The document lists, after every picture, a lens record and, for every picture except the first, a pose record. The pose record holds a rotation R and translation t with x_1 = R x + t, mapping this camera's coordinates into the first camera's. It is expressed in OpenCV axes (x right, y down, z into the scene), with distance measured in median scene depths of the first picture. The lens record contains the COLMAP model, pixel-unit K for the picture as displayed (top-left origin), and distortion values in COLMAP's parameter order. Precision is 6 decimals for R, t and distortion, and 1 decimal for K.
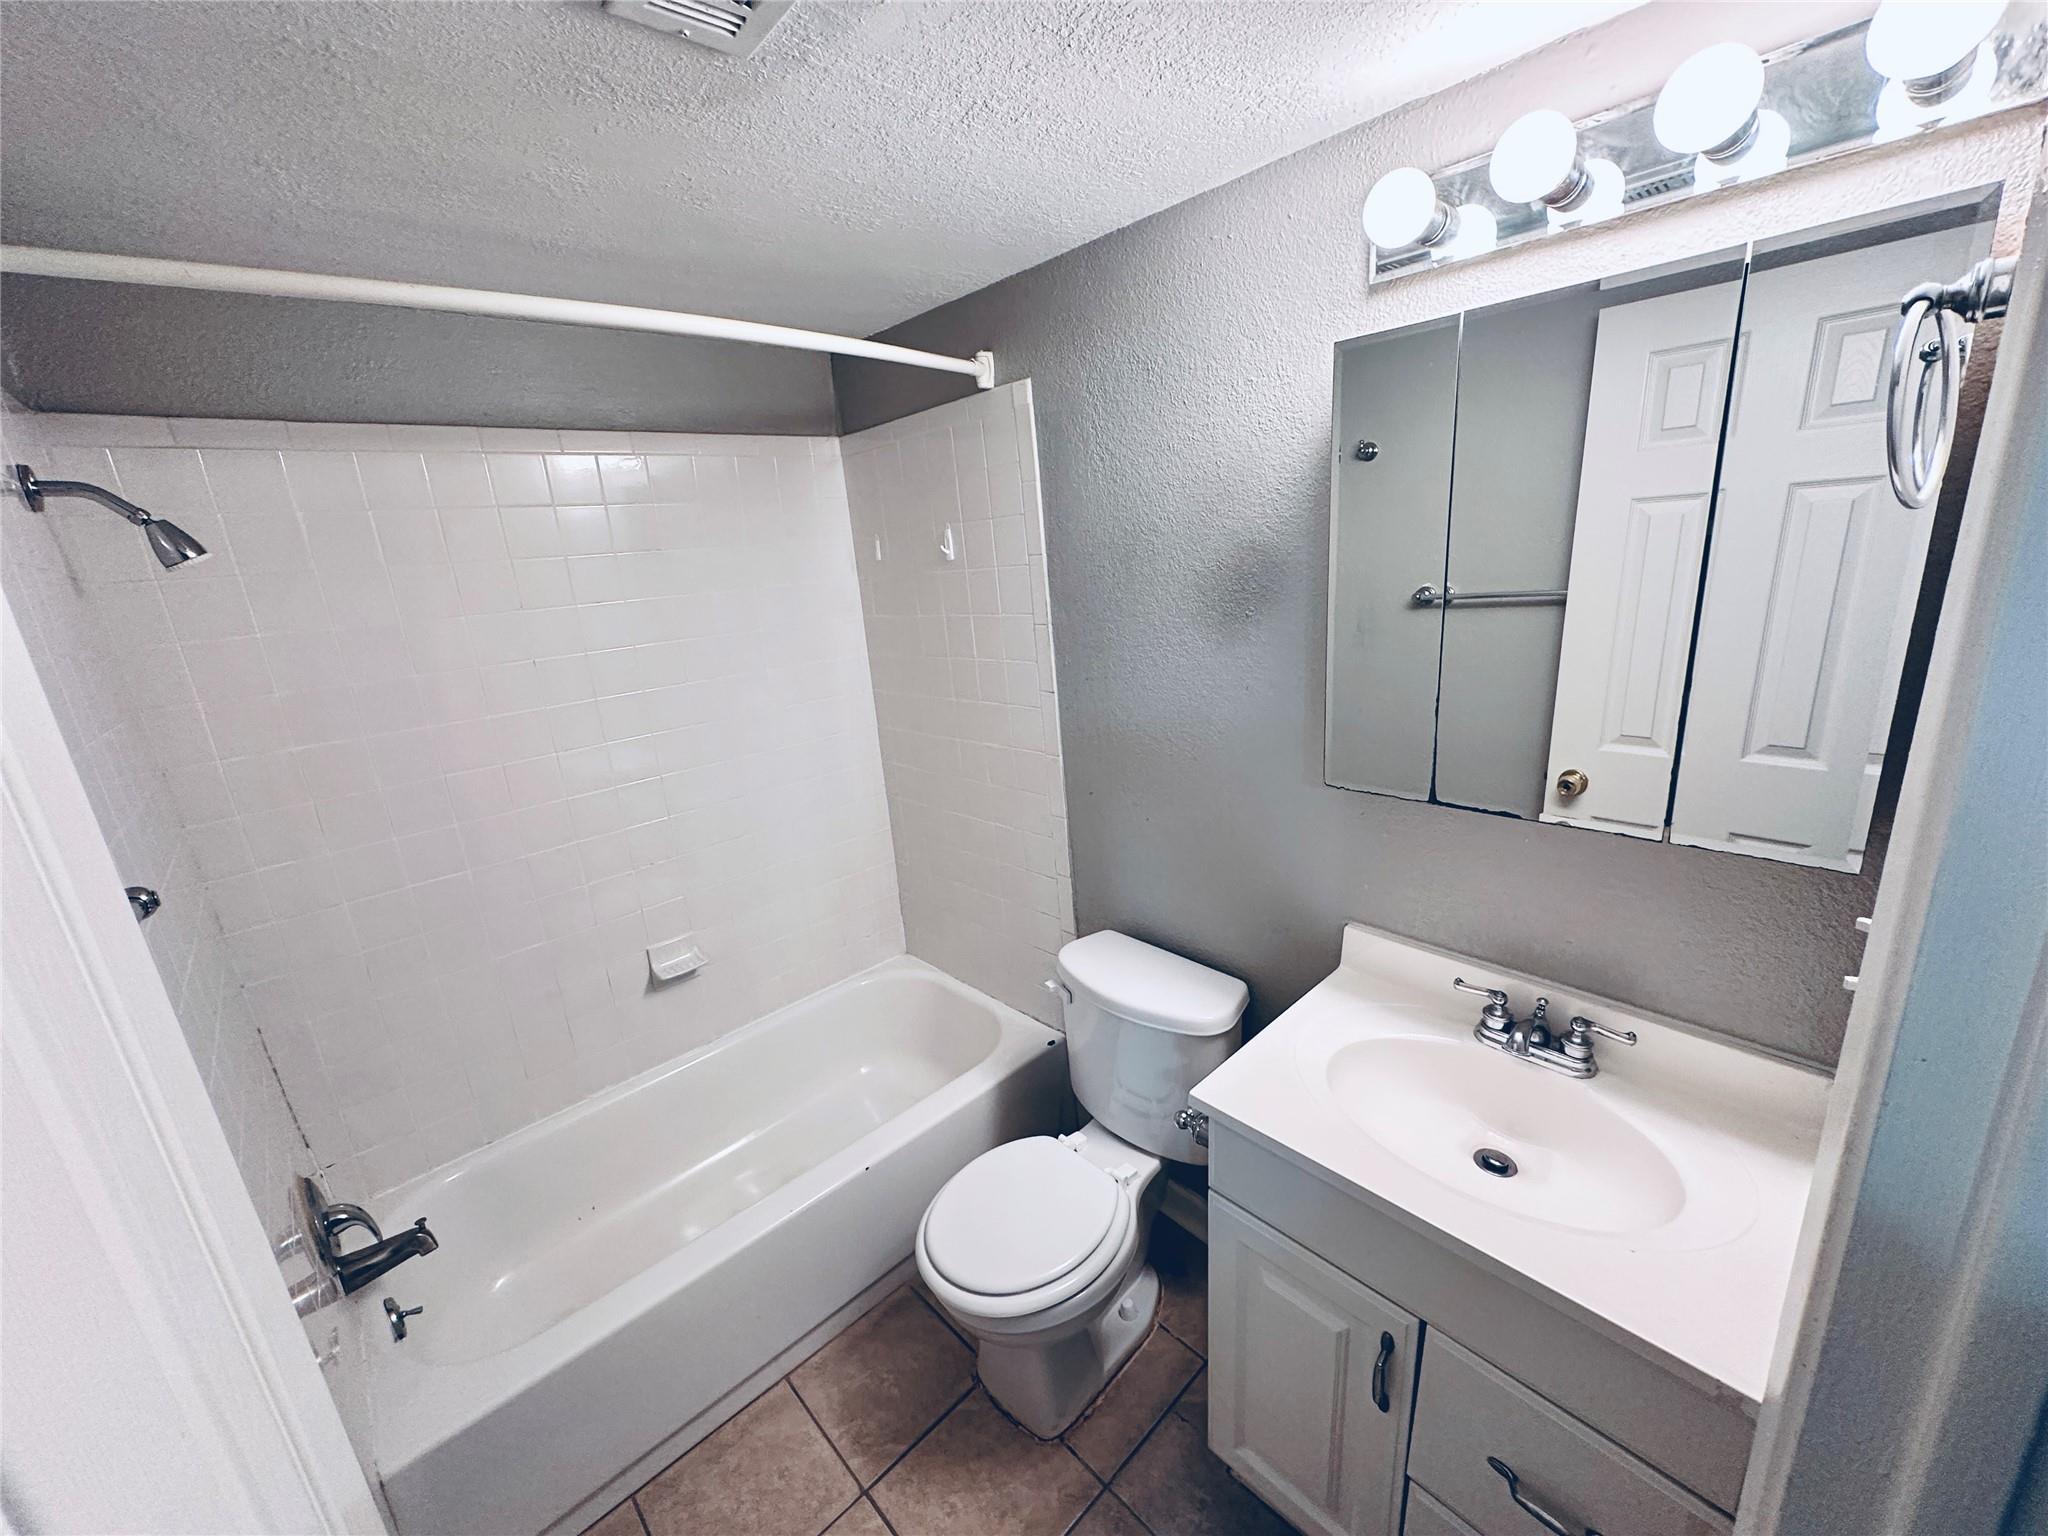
lens RADIAL K [[815.0, 0, 1021.6], [0, 815.0, 766.8], [0, 0, 1]] dist [-0.001826, 0.000689]
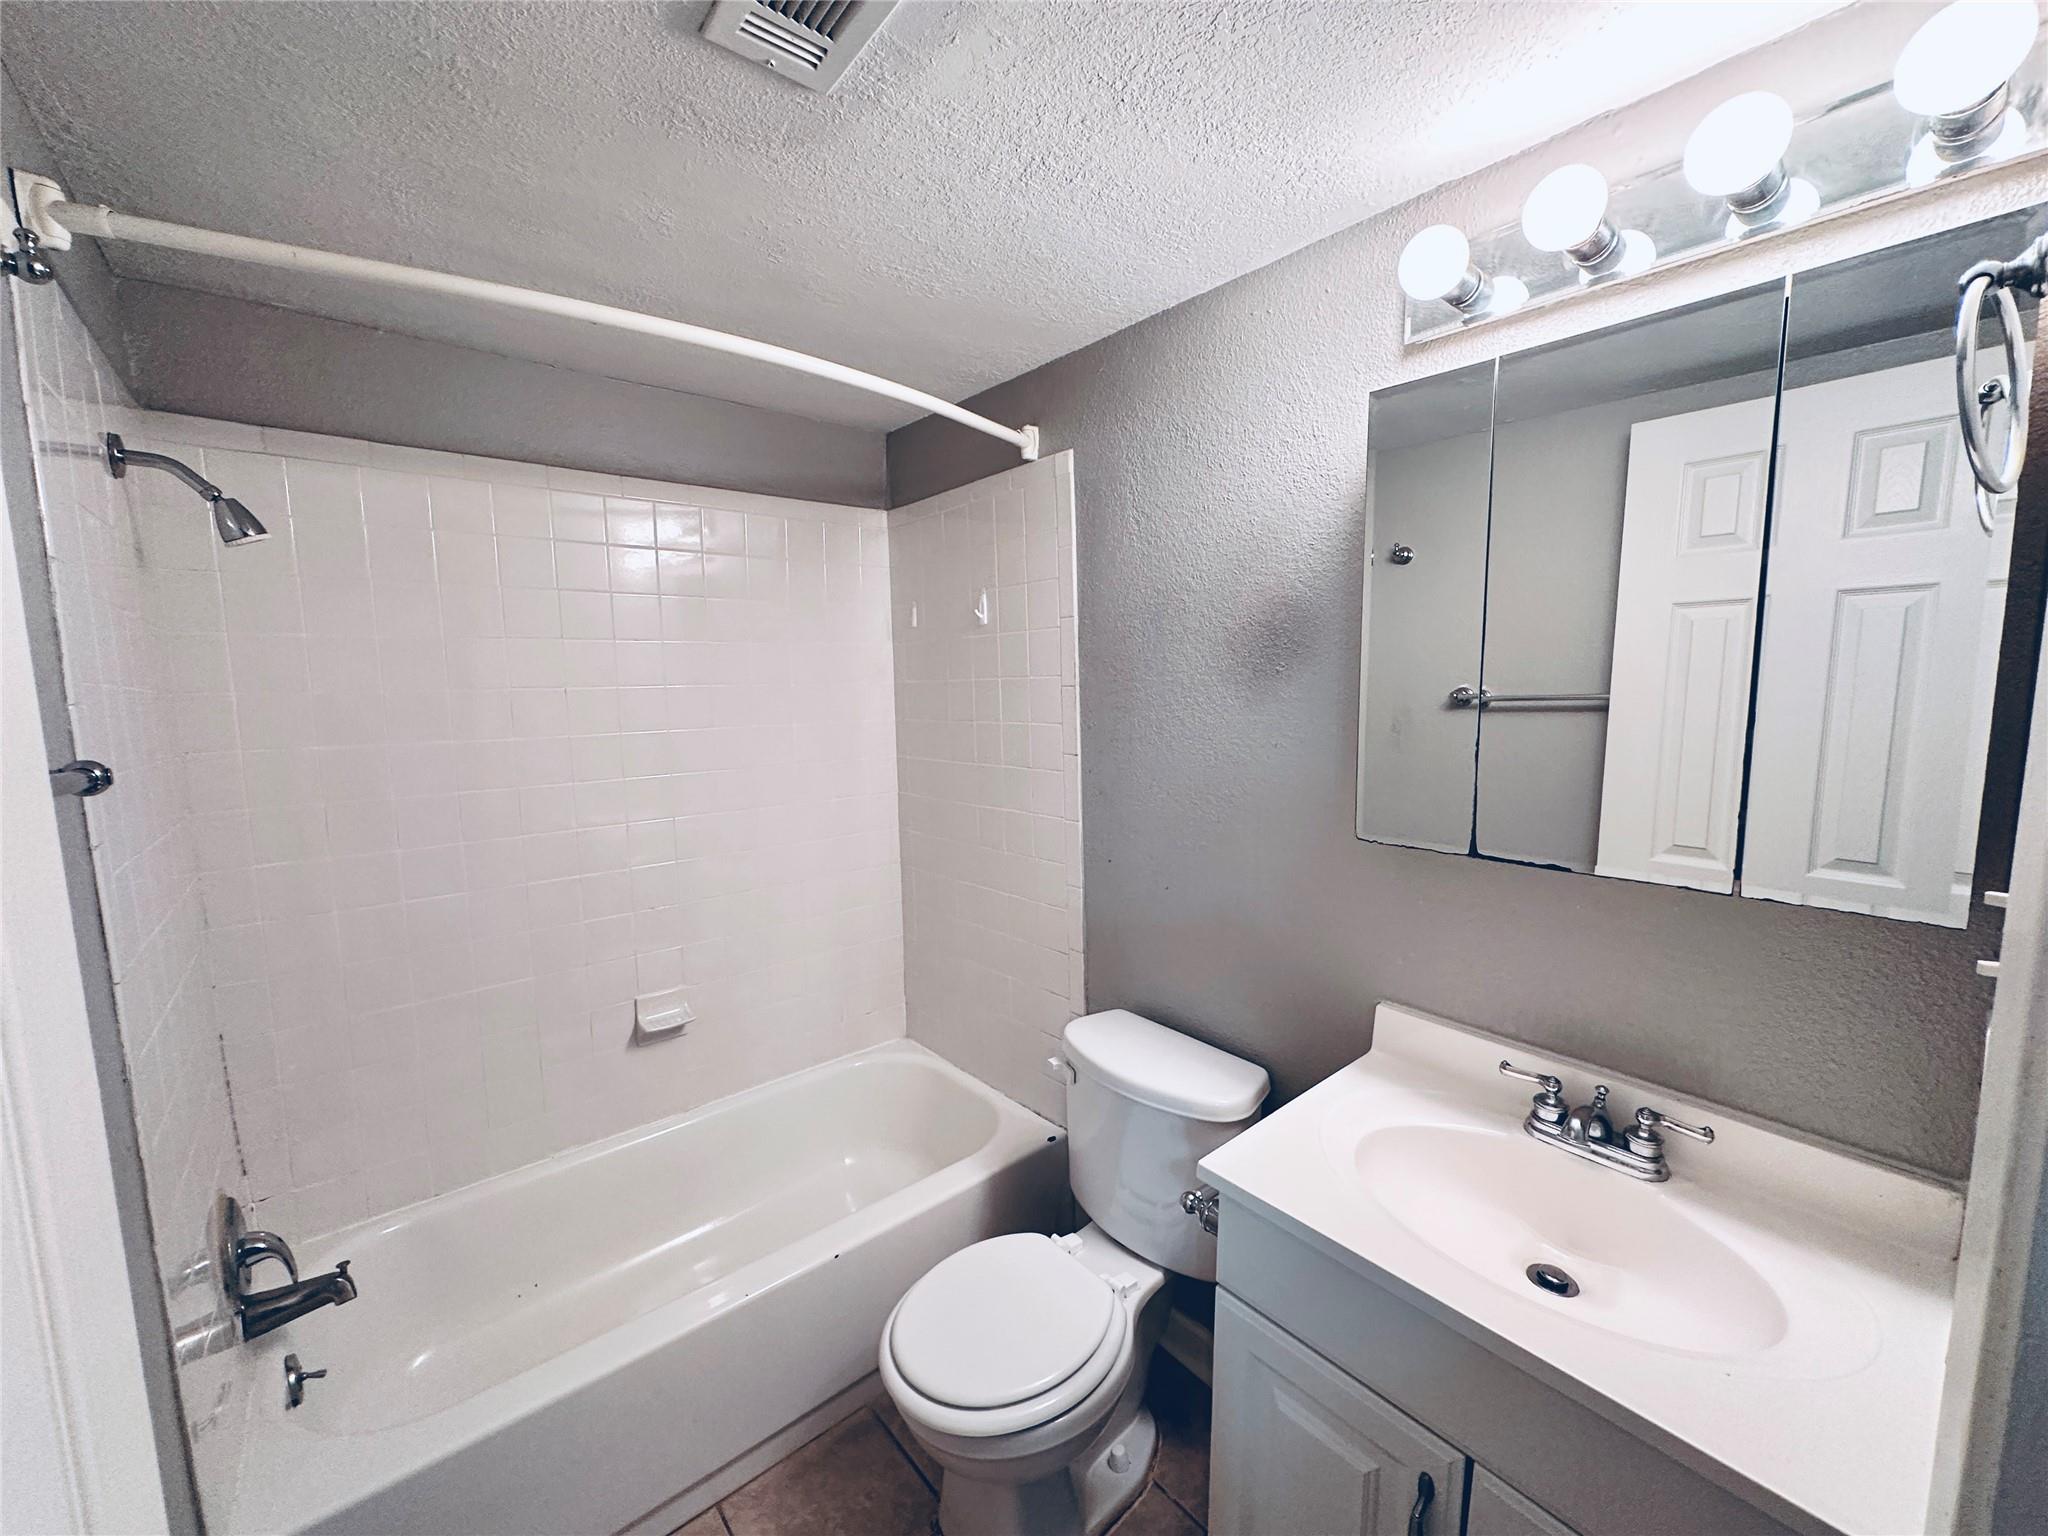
lens RADIAL K [[815.0, 0, 1021.6], [0, 815.0, 766.8], [0, 0, 1]] dist [-0.001826, 0.000689]
pose [[0.996983, 0.066702, -0.039705, 0.016378], [-0.072018, 0.985682, -0.152462, 0.098569], [0.028967, 0.154861, 0.987511, 0.040369]]
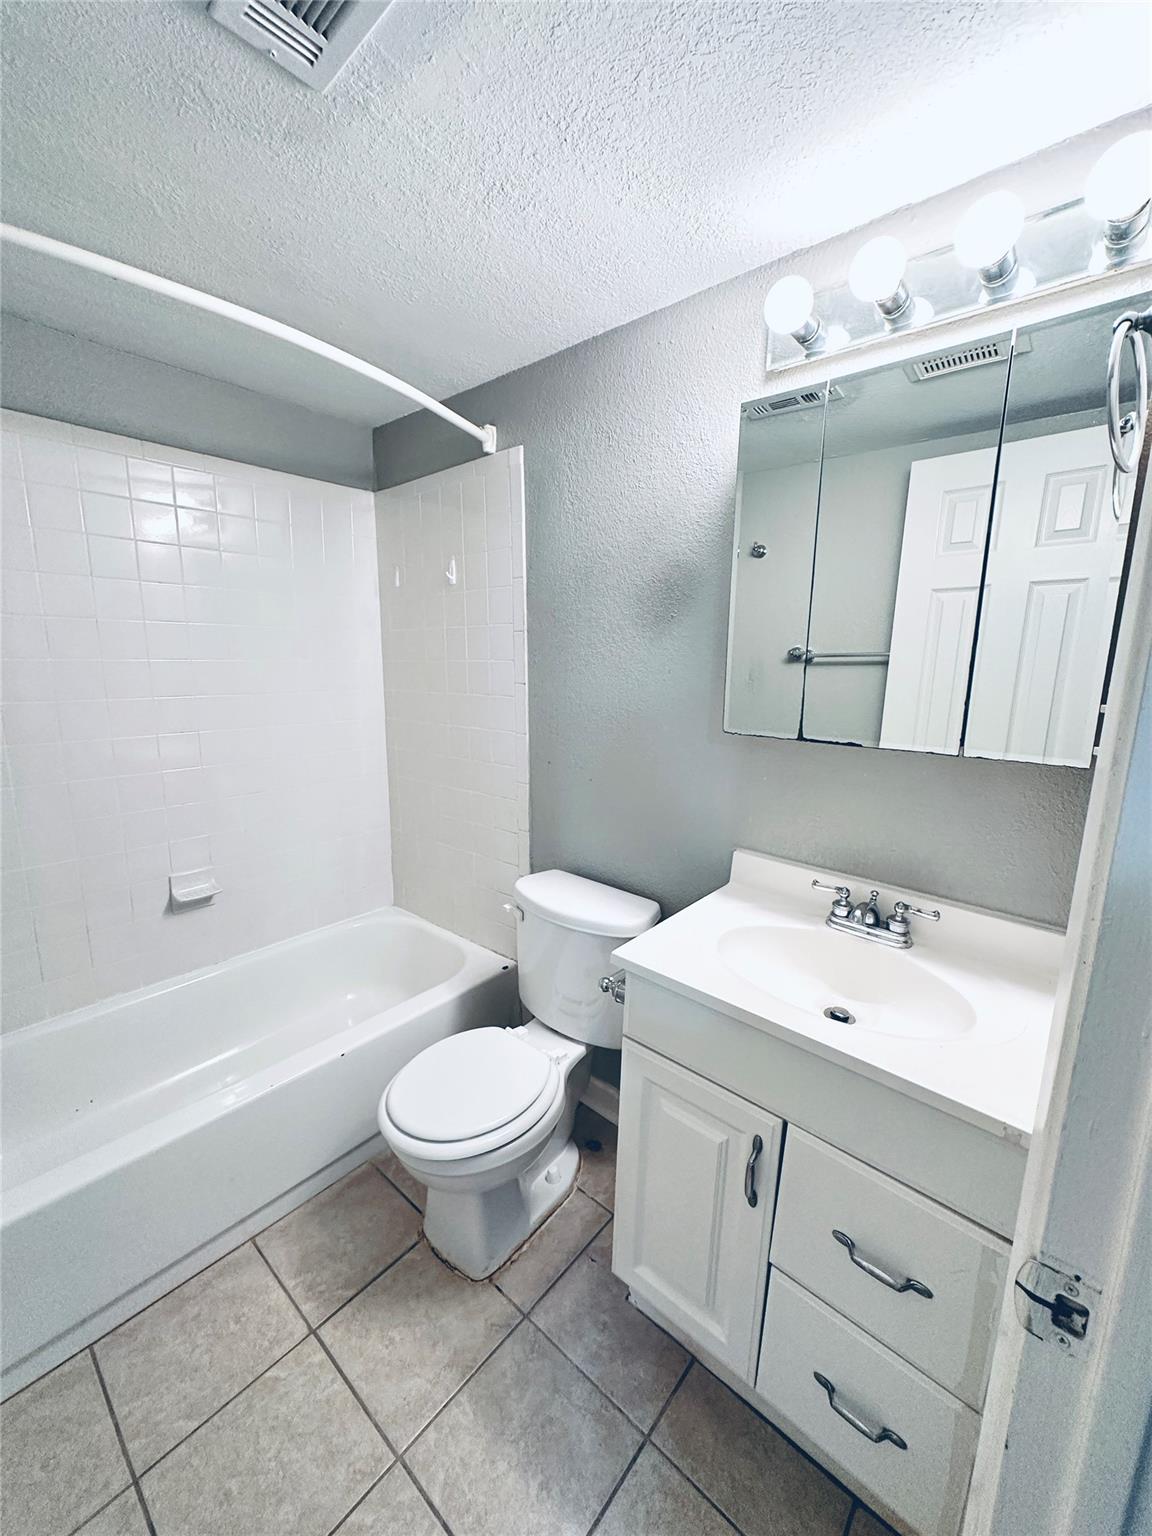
lens RADIAL K [[611.2, 0, 576.8], [0, 611.2, 766.0], [0, 0, 1]] dist [-0.001826, 0.000689]
pose [[0.990271, 0.068432, 0.121161, 0.015077], [-0.057003, 0.993805, -0.095402, 0.164603], [-0.126939, 0.087567, 0.988038, 0.041087]]
